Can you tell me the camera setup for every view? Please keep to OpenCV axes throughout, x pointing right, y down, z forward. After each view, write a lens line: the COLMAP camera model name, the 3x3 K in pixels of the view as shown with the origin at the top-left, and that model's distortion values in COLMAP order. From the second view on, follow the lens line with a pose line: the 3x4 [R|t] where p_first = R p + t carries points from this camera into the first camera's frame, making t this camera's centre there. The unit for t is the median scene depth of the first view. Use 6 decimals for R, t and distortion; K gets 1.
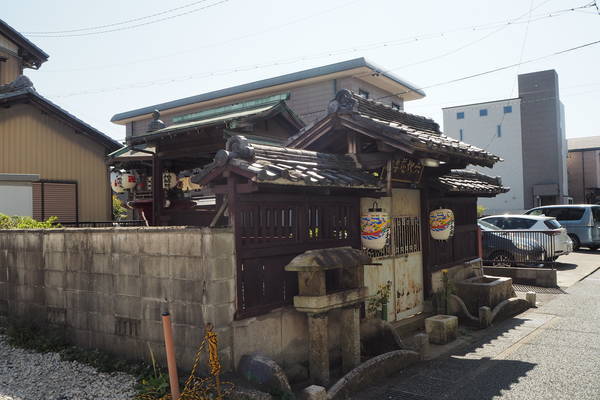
lens RADIAL K [[510.2, 0, 300.0], [0, 510.2, 200.0], [0, 0, 1]] dist [-0.048482, 0.005201]
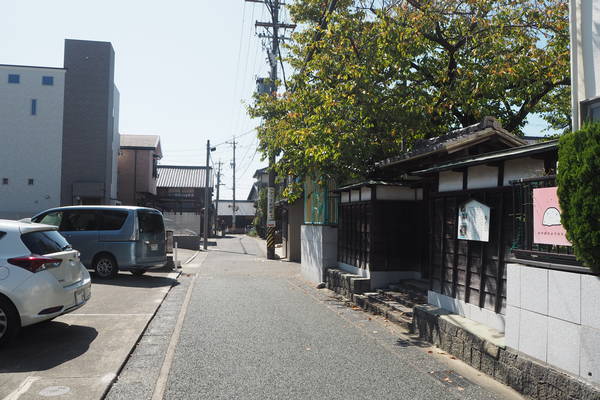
lens RADIAL K [[510.2, 0, 300.0], [0, 510.2, 200.0], [0, 0, 1]] dist [-0.048482, 0.005201]
pose [[0.677685, 0.057240, 0.733121, 0.128420], [-0.048473, 0.998275, -0.033135, 0.006577], [-0.733753, -0.013081, 0.679291, 0.213794]]
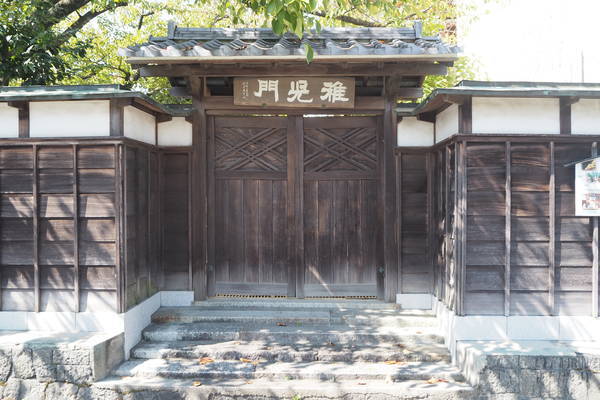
lens RADIAL K [[510.2, 0, 300.0], [0, 510.2, 200.0], [0, 0, 1]] dist [-0.048482, 0.005201]
pose [[-0.585872, 0.026899, 0.809957, 0.296208], [-0.013415, 0.998990, -0.042881, 0.016669], [-0.810293, -0.035989, -0.584919, 0.484498]]
